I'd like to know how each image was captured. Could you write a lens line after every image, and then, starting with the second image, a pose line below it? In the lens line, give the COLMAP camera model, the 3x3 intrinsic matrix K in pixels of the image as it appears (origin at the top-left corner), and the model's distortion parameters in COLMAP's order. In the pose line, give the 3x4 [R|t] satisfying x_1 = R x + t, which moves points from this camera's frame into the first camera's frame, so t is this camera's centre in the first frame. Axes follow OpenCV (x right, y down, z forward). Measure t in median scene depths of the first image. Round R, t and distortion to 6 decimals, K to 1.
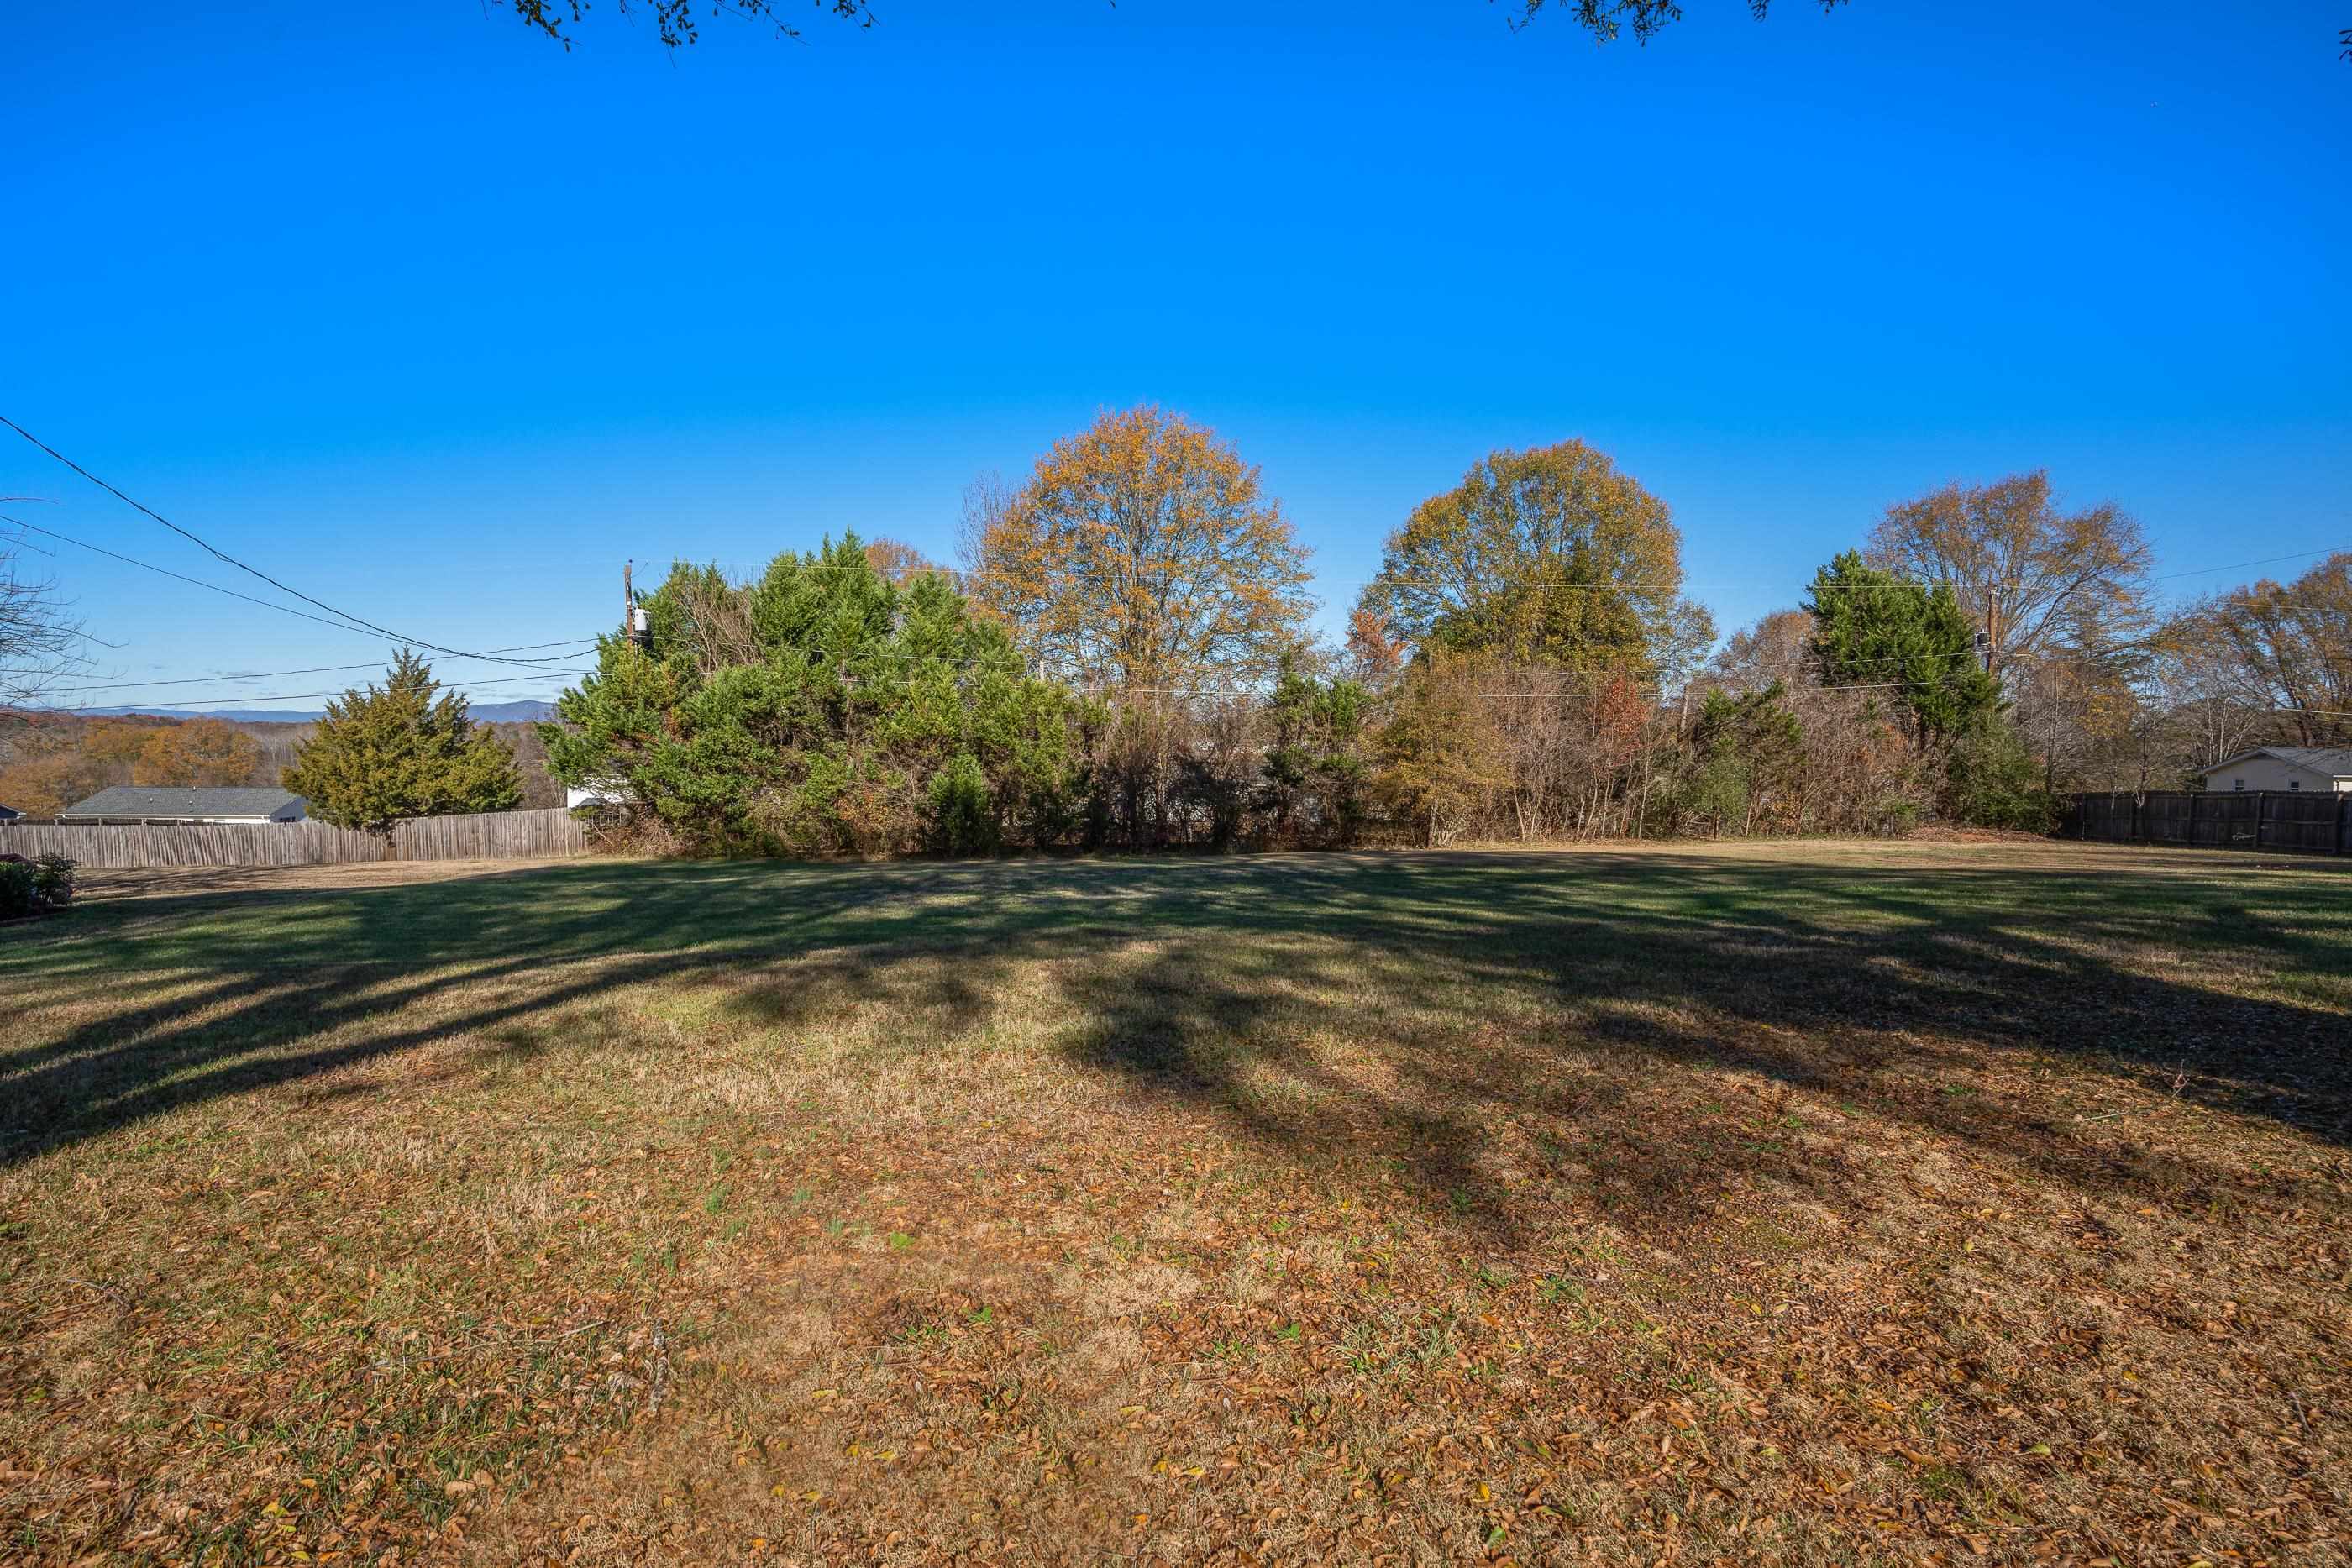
lens RADIAL K [[1079.7, 0, 1167.6], [0, 1079.7, 783.6], [0, 0, 1]] dist [-0.073913, 0.031602]
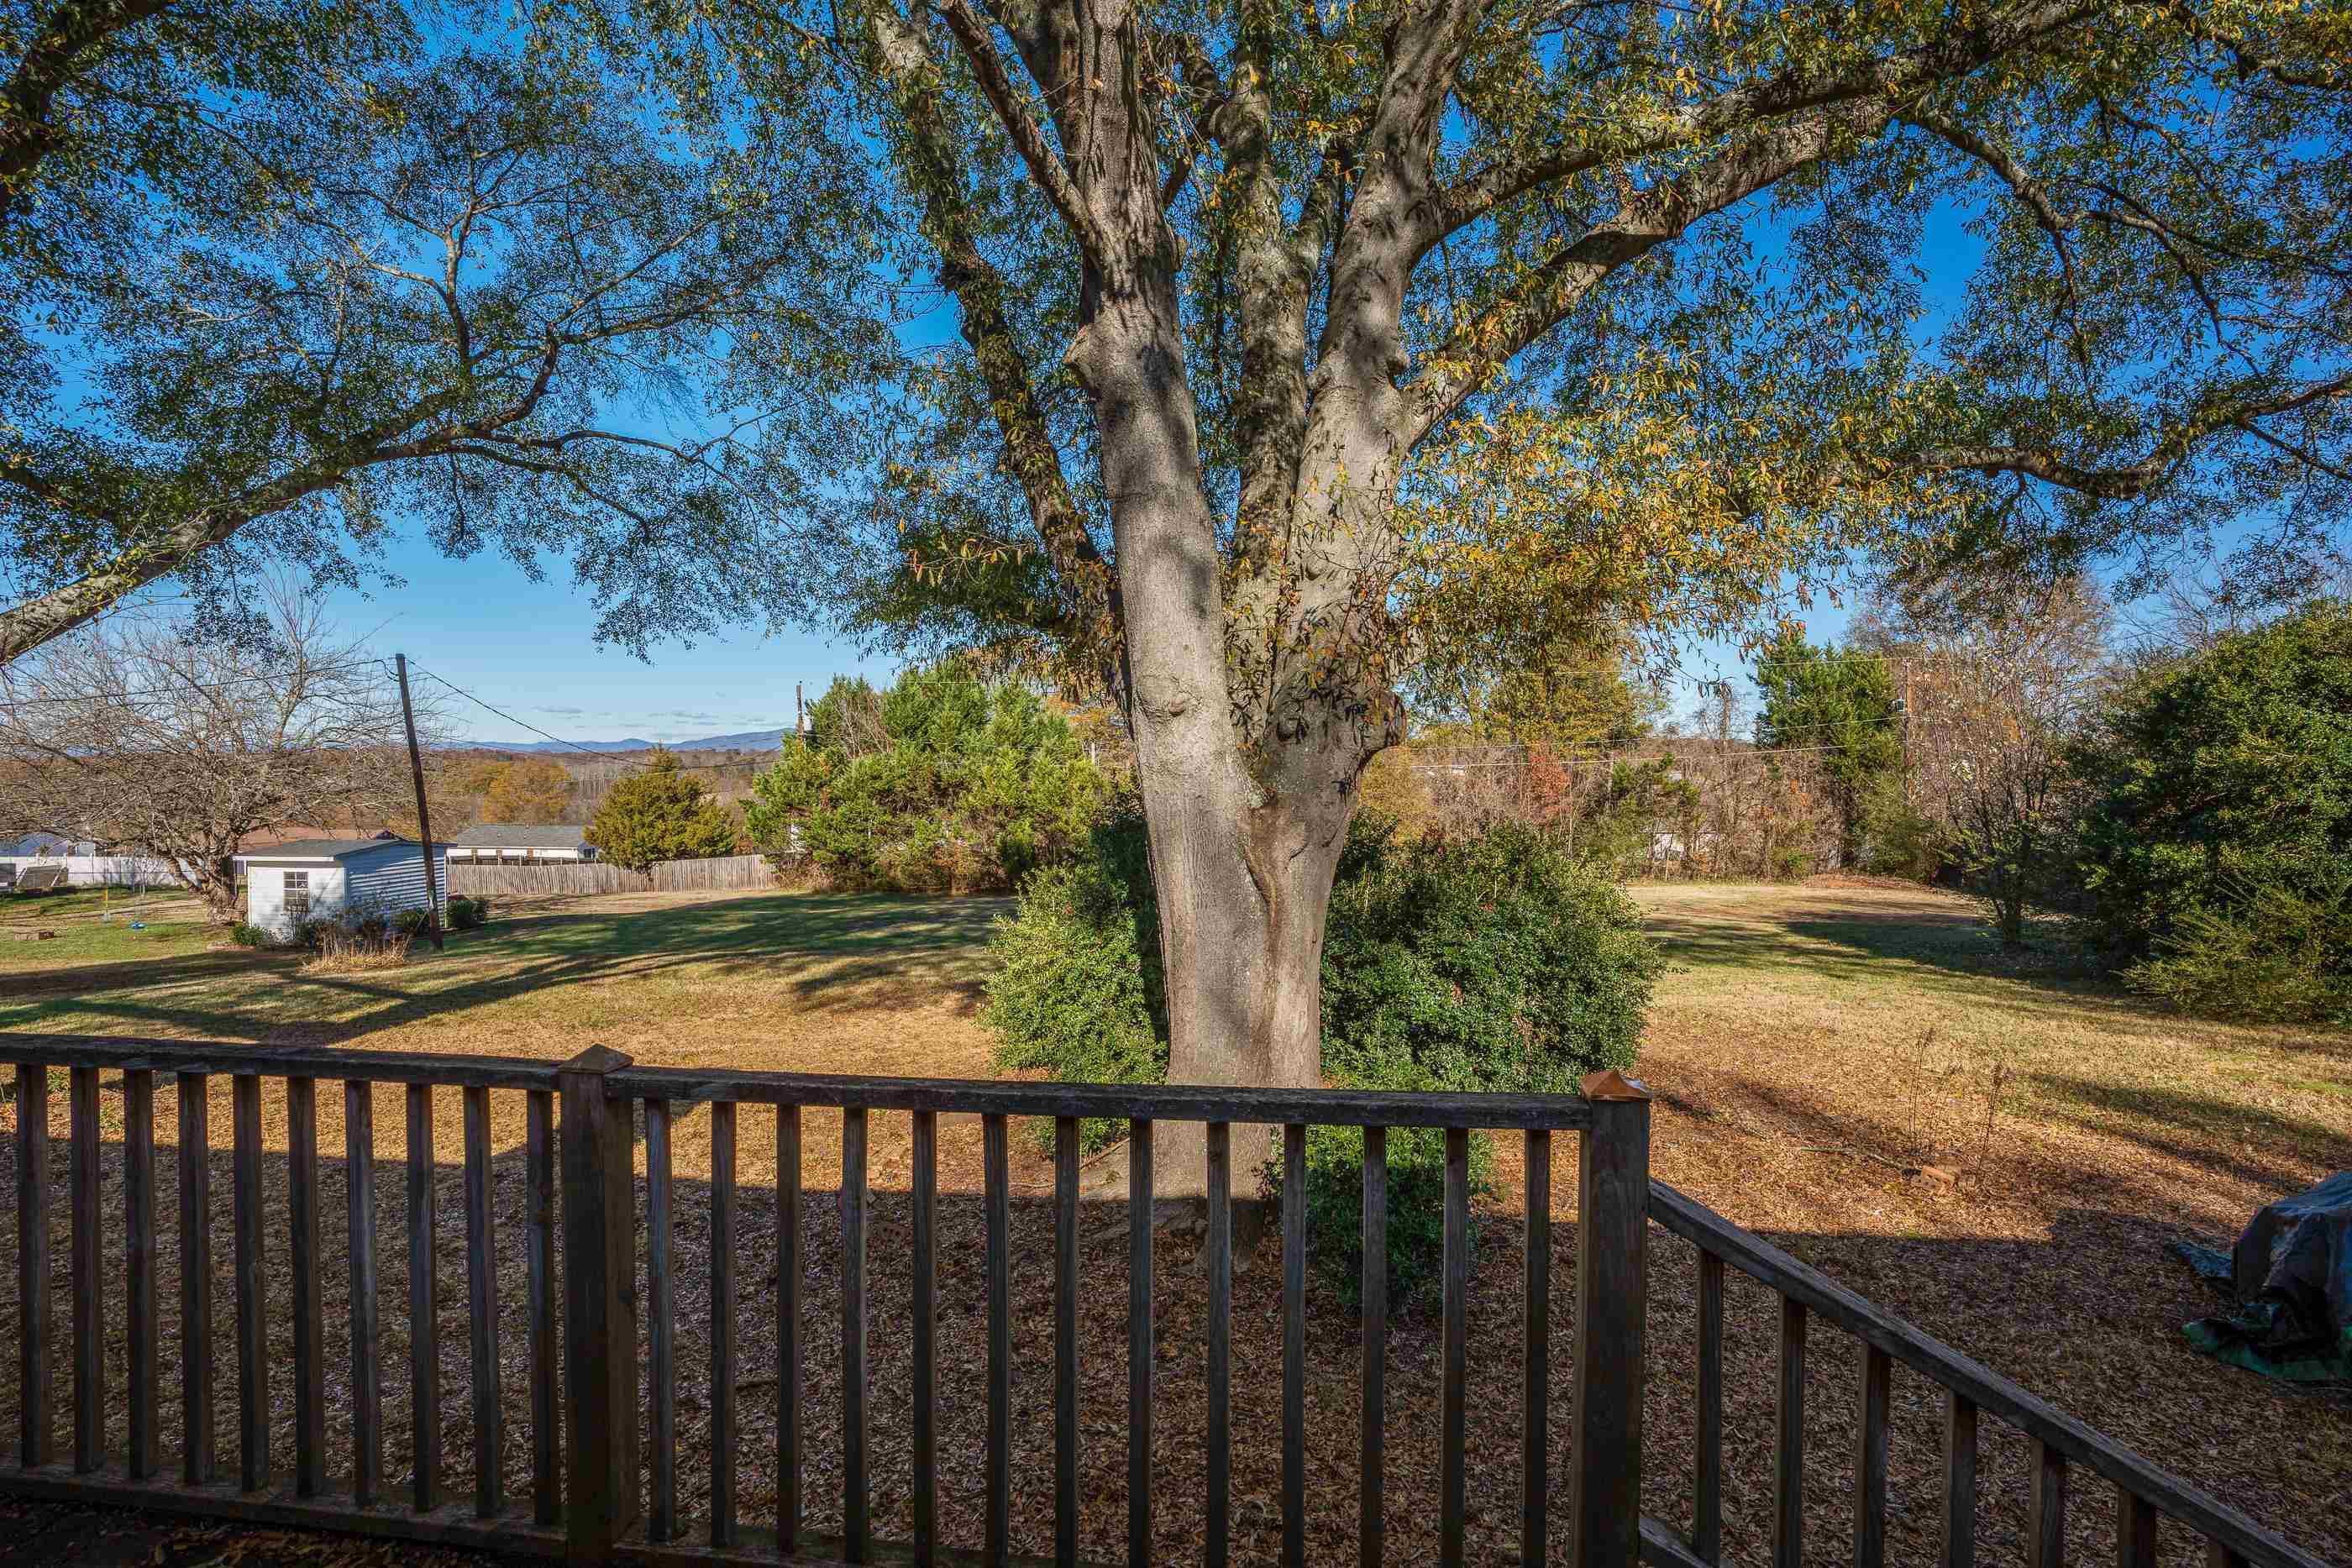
lens RADIAL K [[1079.7, 0, 1167.6], [0, 1079.7, 783.6], [0, 0, 1]] dist [-0.073913, 0.031602]
pose [[0.979252, -0.009970, -0.202402, 0.264911], [0.006554, 0.999825, -0.017538, -0.045021], [0.202541, 0.015848, 0.979146, -0.305644]]
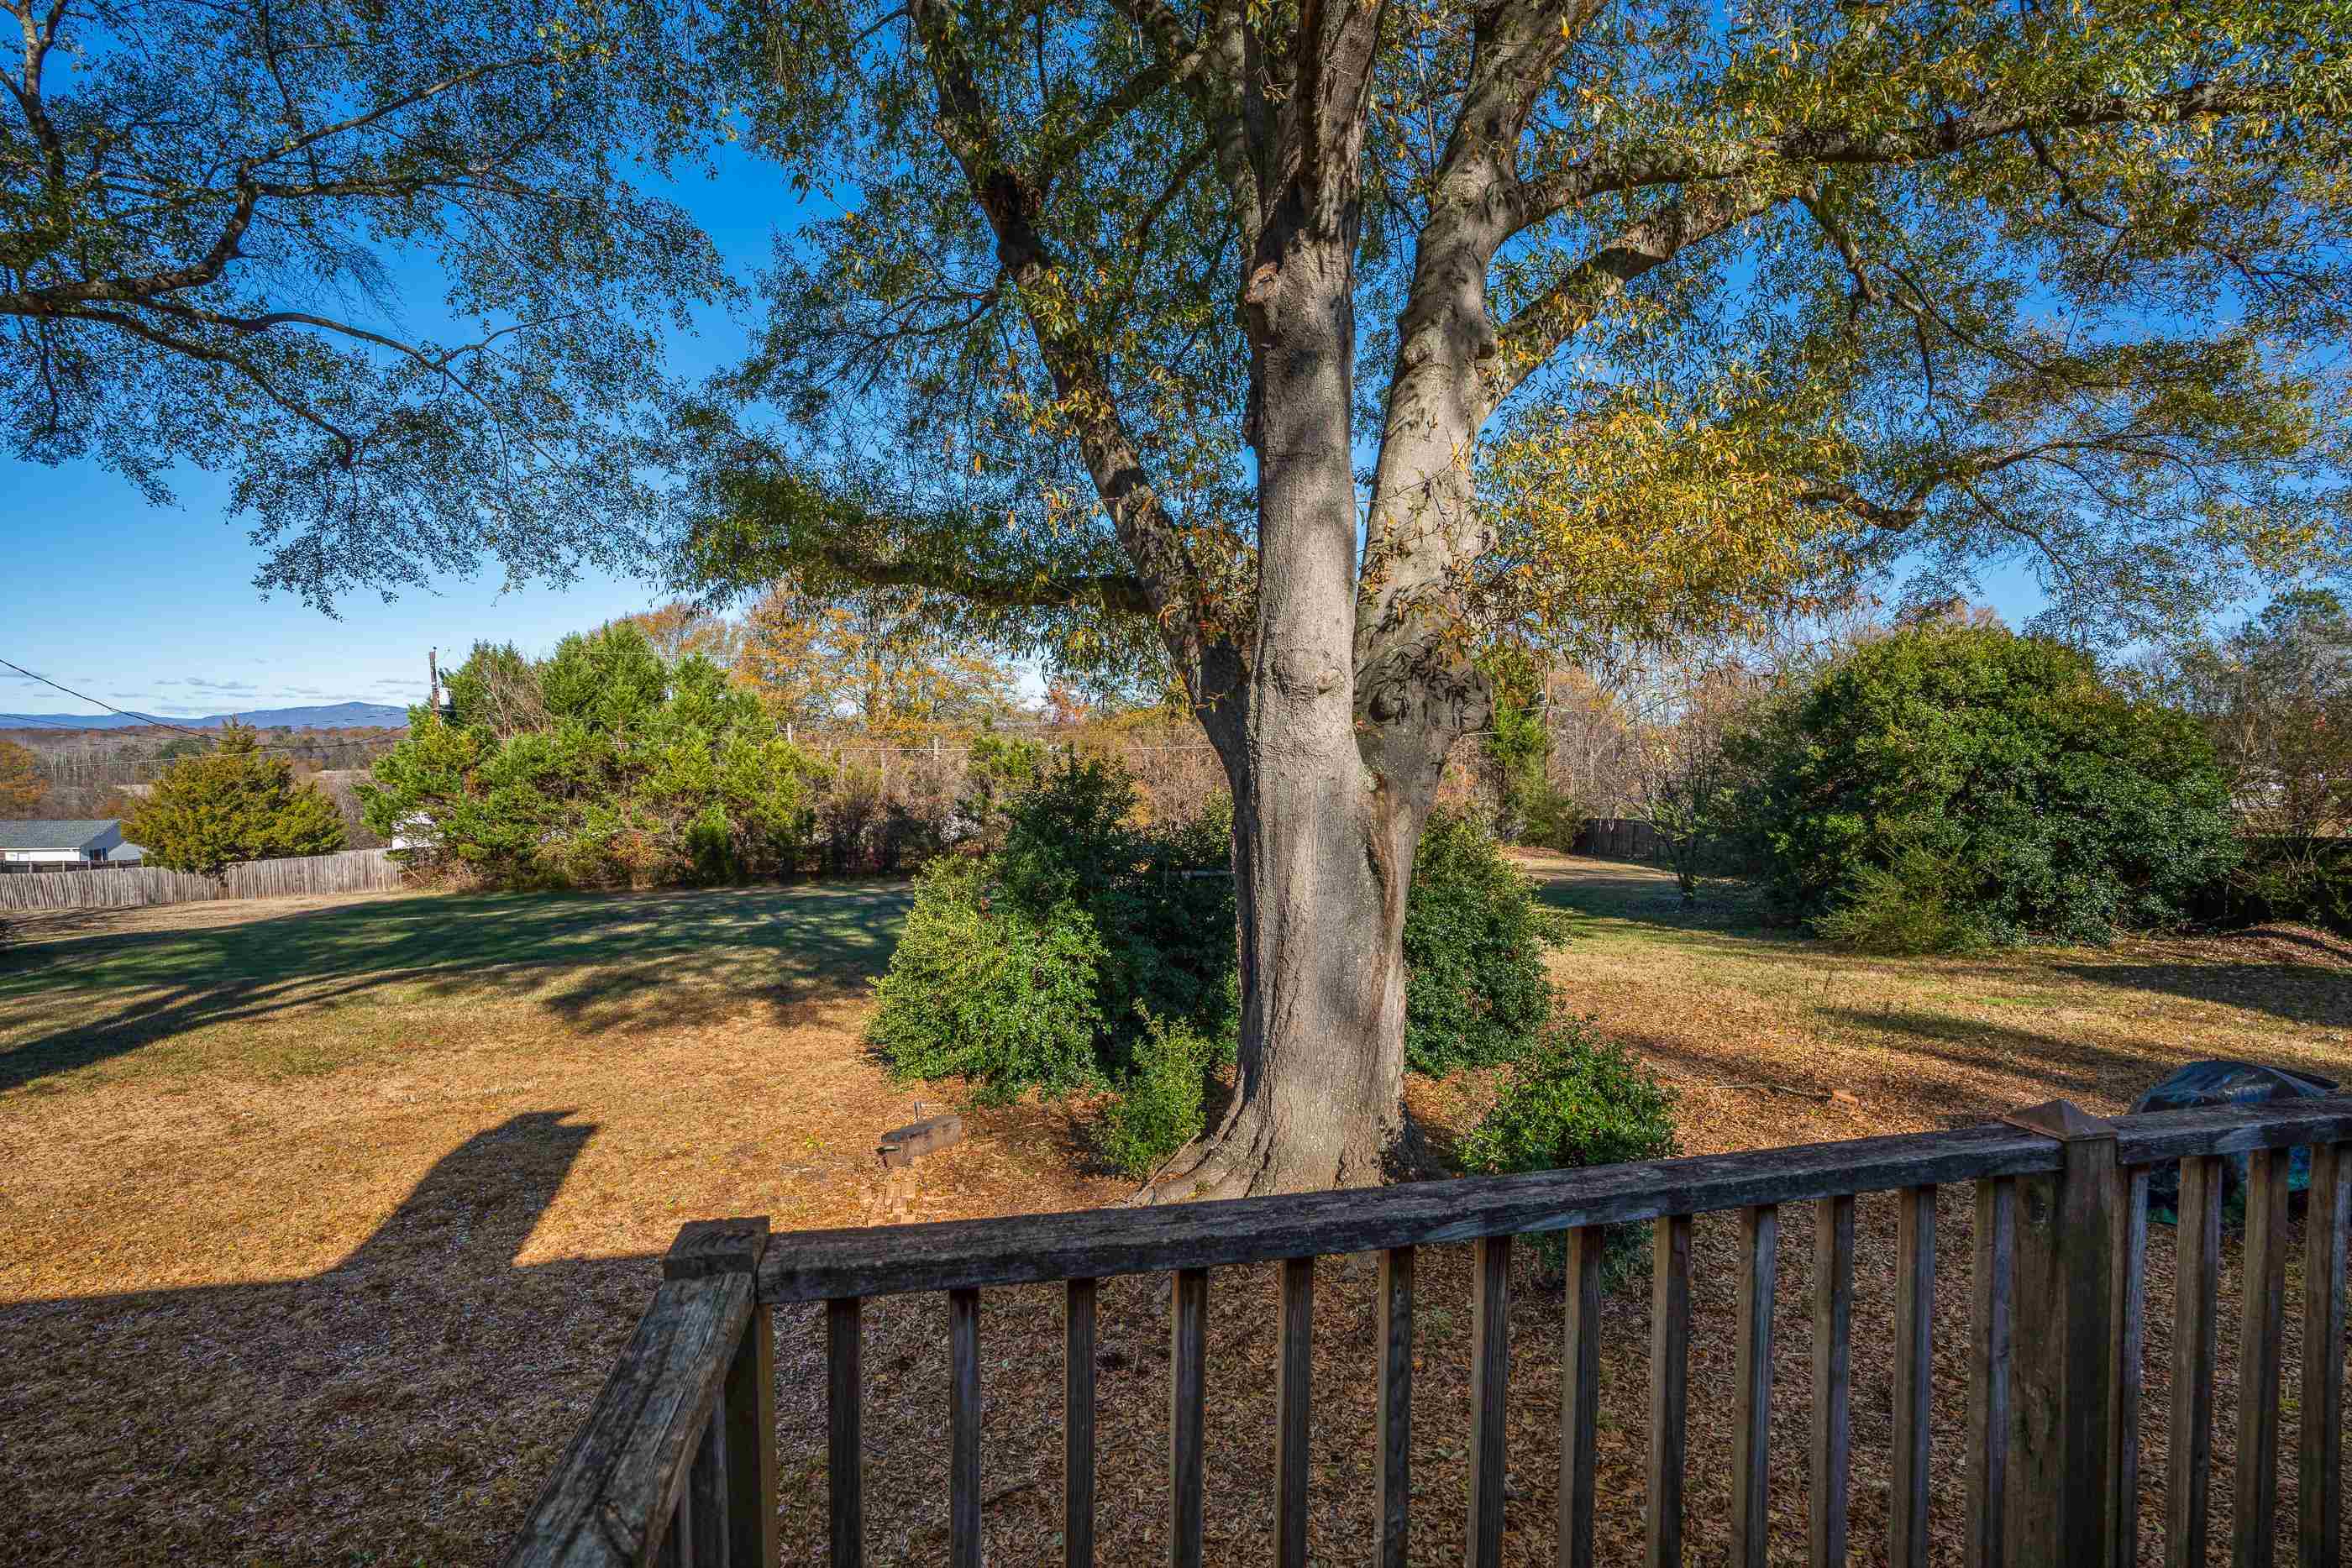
lens RADIAL K [[1079.7, 0, 1167.6], [0, 1079.7, 783.6], [0, 0, 1]] dist [-0.073913, 0.031602]
pose [[0.993236, -0.012709, 0.115420, 0.189270], [0.012569, 0.999919, 0.001945, -0.045837], [-0.115435, -0.000481, 0.993315, -0.295662]]
